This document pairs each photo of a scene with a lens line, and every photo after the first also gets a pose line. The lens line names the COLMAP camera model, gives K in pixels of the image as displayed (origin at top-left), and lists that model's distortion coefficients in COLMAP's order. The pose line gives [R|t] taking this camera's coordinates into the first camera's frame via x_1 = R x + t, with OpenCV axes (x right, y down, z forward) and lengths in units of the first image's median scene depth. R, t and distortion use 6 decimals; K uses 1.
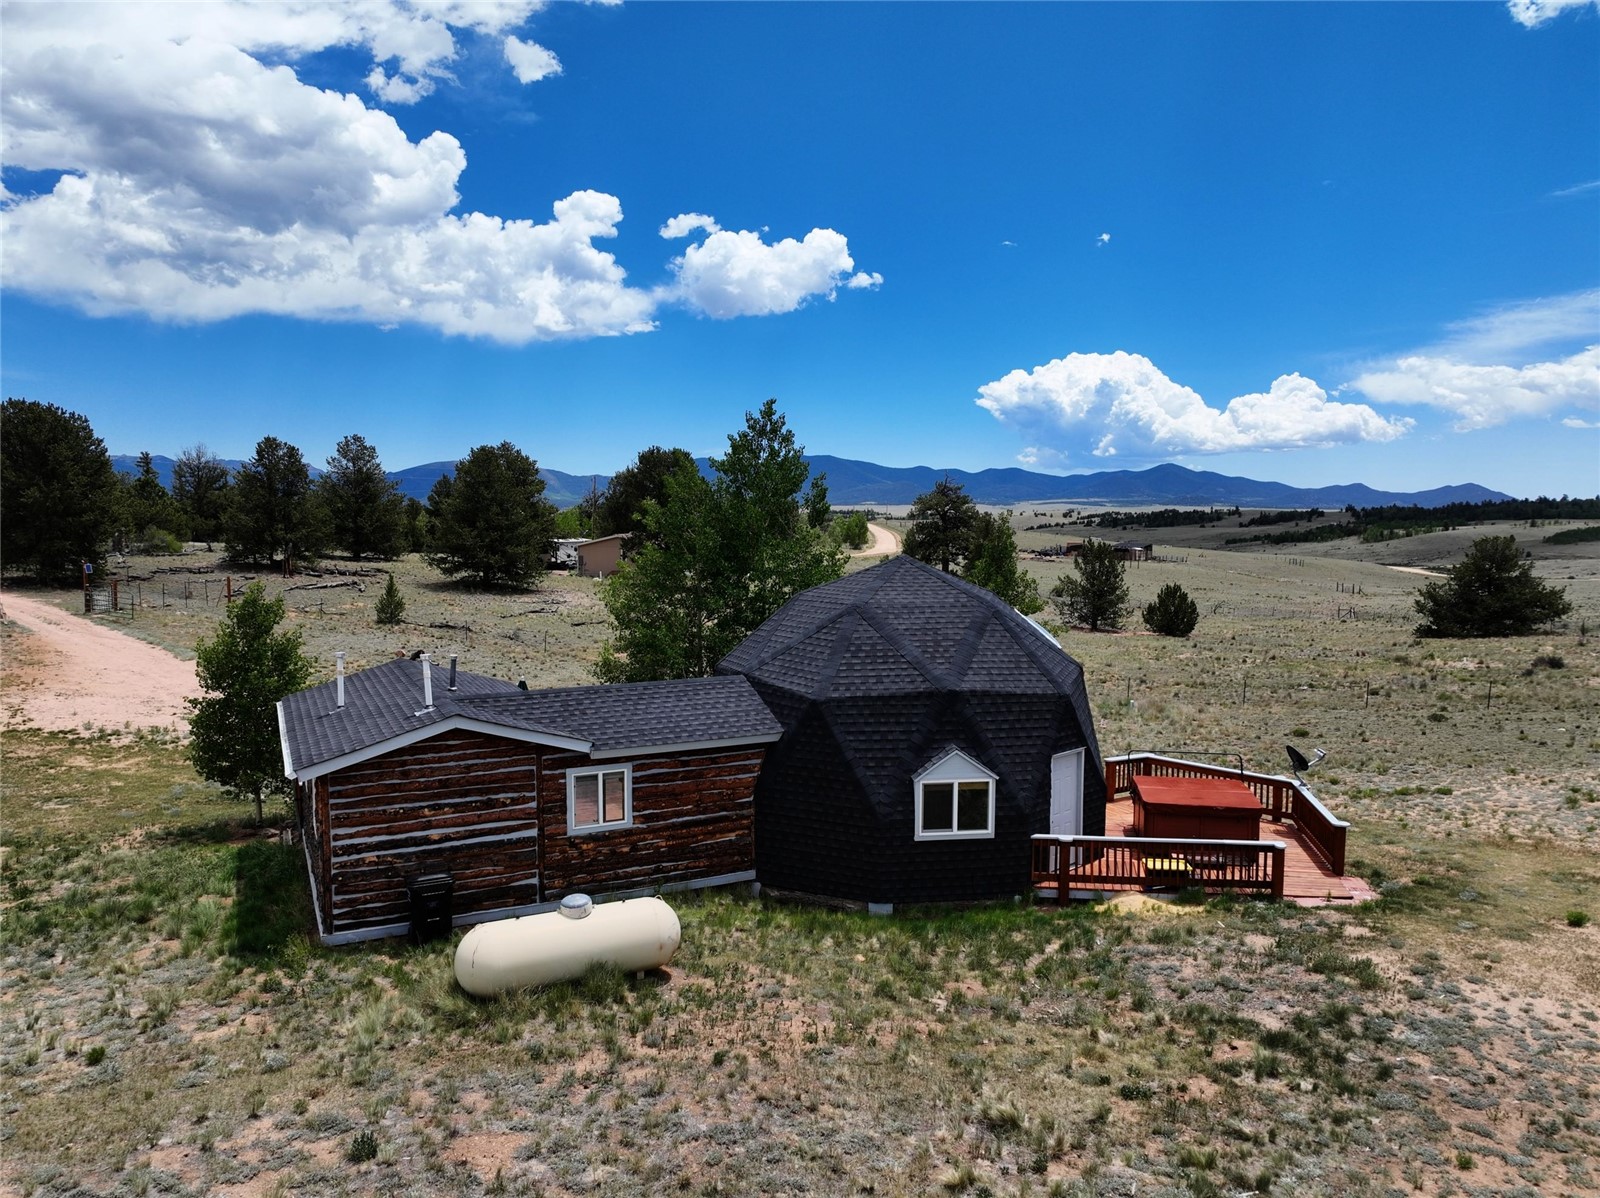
lens RADIAL K [[1078.2, 0, 800.0], [0, 1078.2, 599.0], [0, 0, 1]] dist [-0.003842, -0.000446]
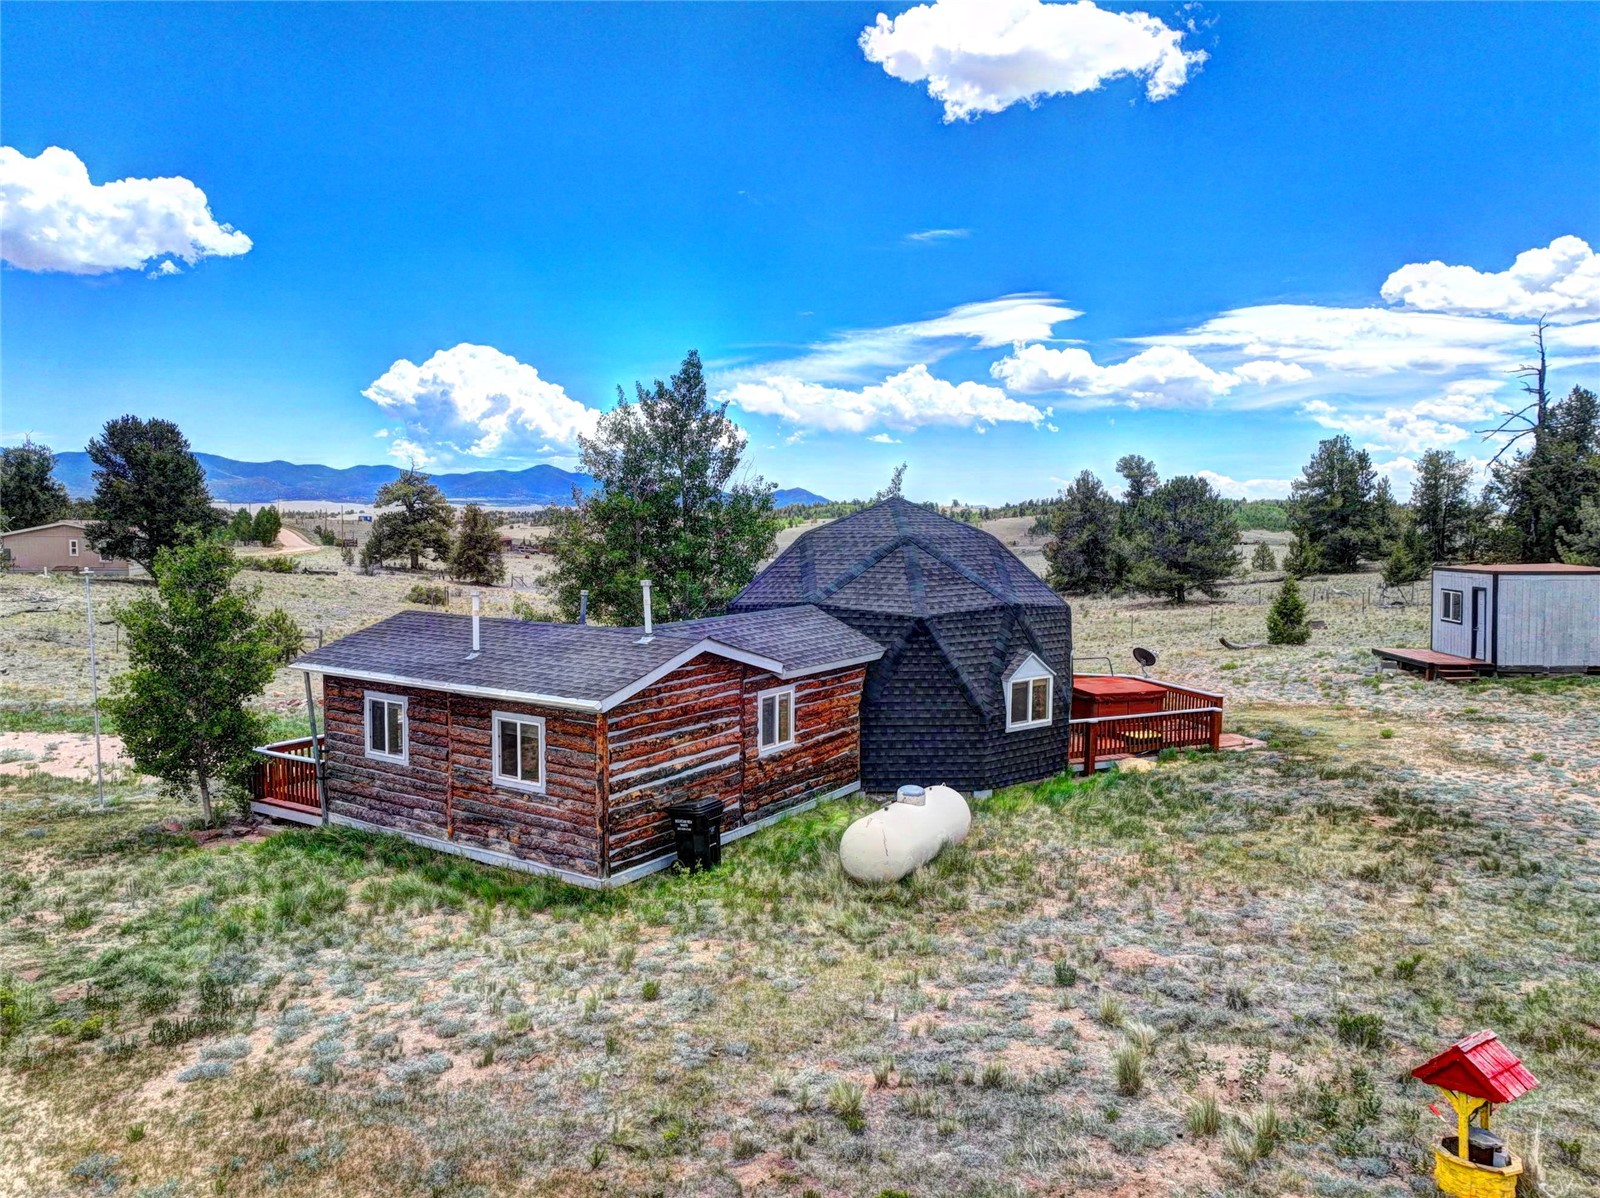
lens RADIAL K [[1078.2, 0, 800.0], [0, 1078.2, 599.0], [0, 0, 1]] dist [-0.003842, -0.000446]
pose [[0.872849, -0.038637, 0.486458, -0.675082], [0.036187, 0.999241, 0.014434, 0.057582], [-0.486646, 0.005005, 0.873585, 0.095074]]
